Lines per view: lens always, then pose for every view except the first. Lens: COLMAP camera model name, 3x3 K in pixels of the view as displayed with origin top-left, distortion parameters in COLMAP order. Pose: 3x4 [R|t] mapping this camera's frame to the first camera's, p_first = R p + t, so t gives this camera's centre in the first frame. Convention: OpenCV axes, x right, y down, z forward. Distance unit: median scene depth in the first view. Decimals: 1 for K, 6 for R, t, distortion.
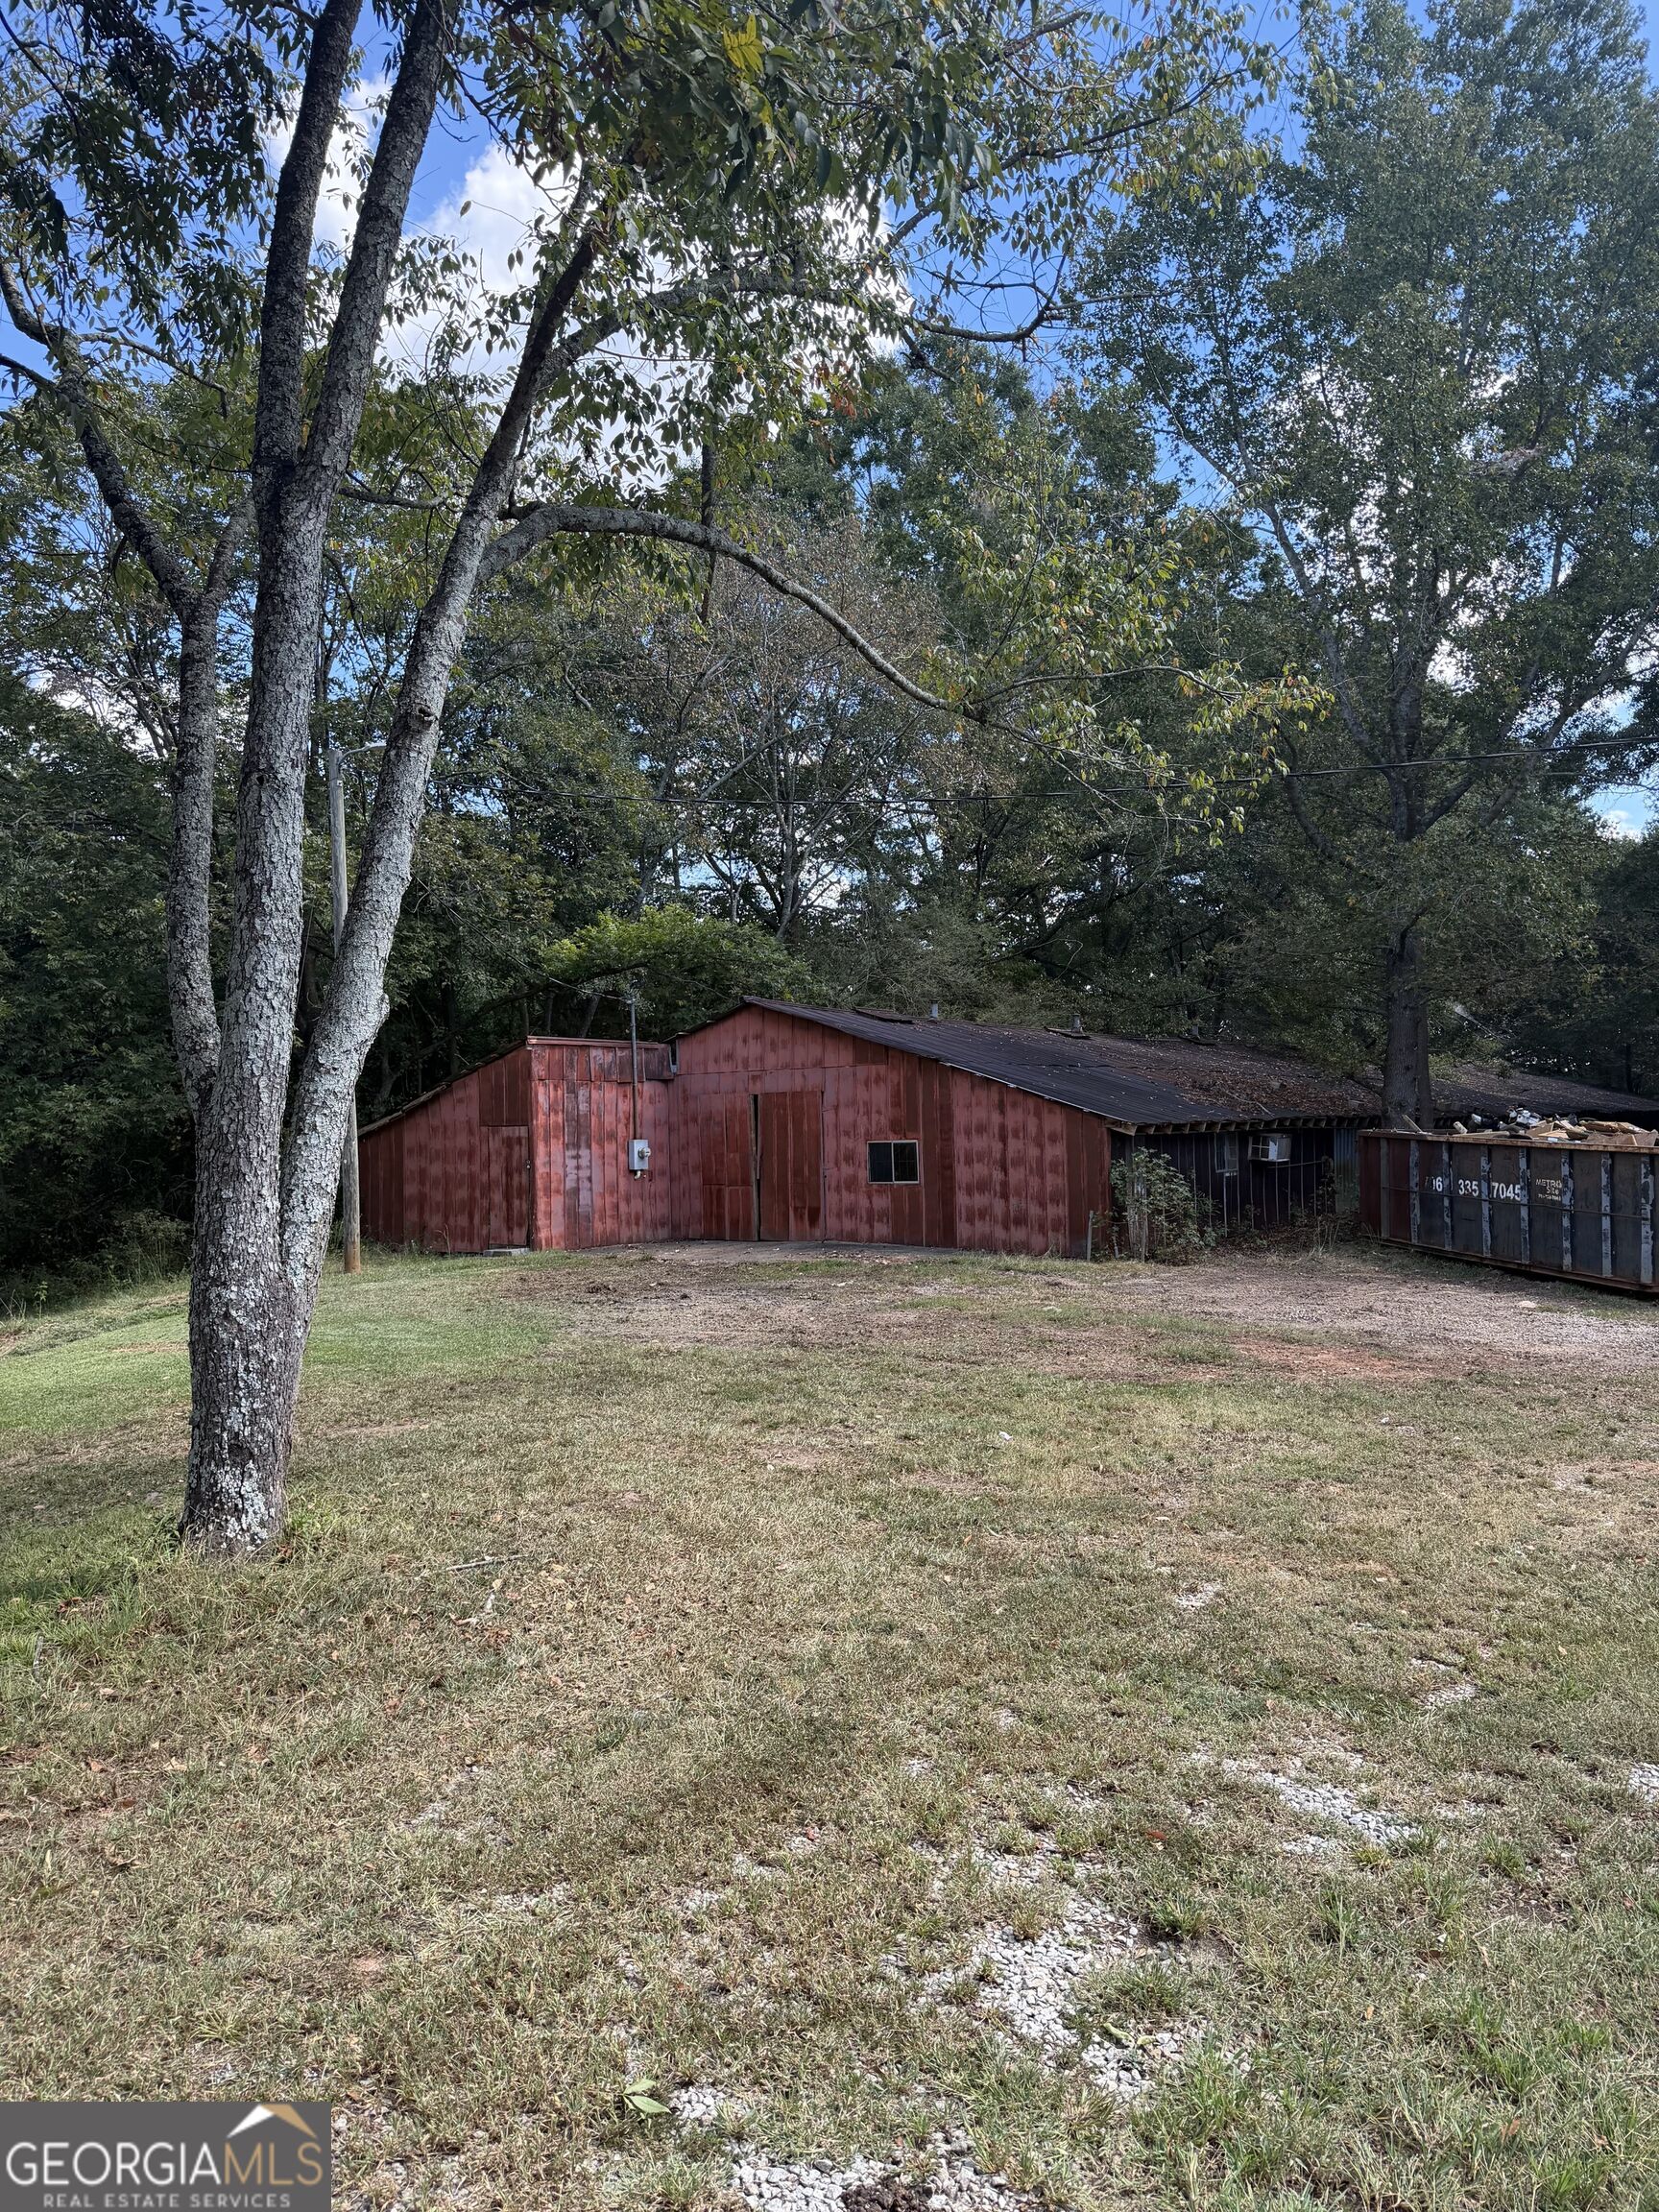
lens RADIAL K [[1531.9, 0, 832.5], [0, 1531.9, 1112.9], [0, 0, 1]] dist [0.004661, 0.000108]
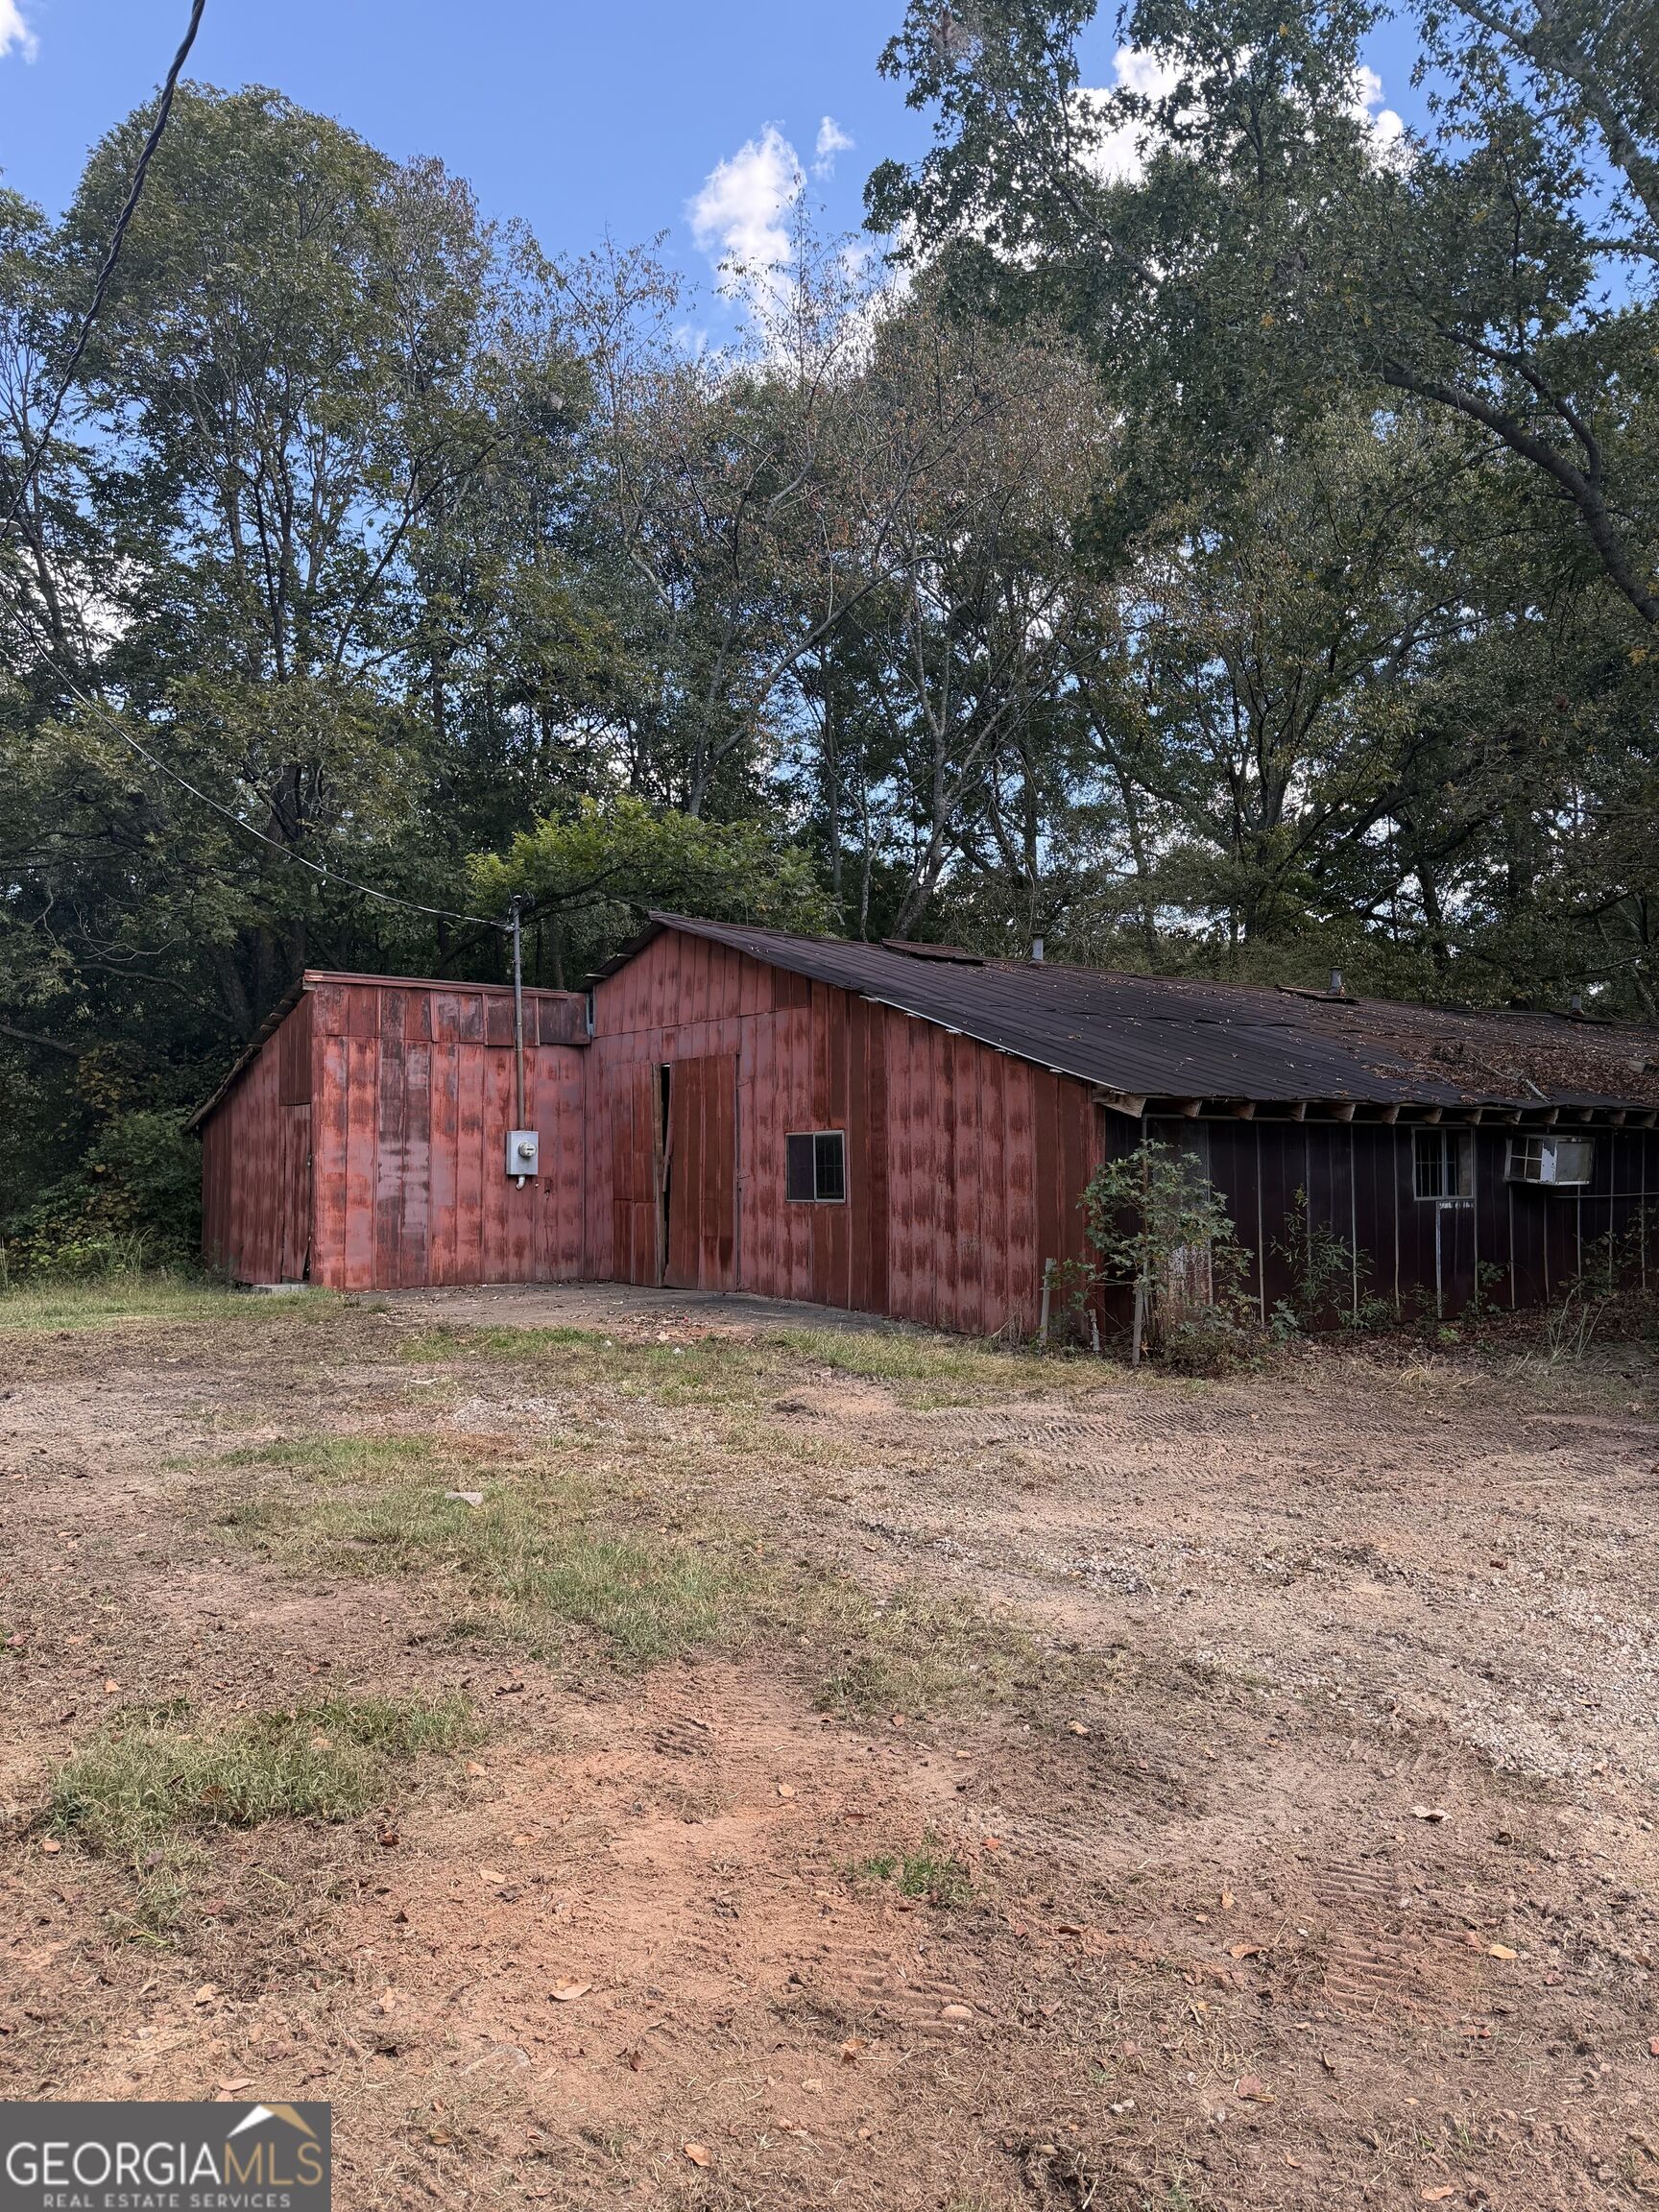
lens RADIAL K [[1531.9, 0, 826.2], [0, 1531.9, 1093.8], [0, 0, 1]] dist [0.004661, 0.000108]
pose [[0.949466, 0.004034, -0.313845, 0.228030], [-0.014834, 0.999377, -0.032031, 0.022002], [0.313520, 0.035068, 0.948934, 0.418023]]
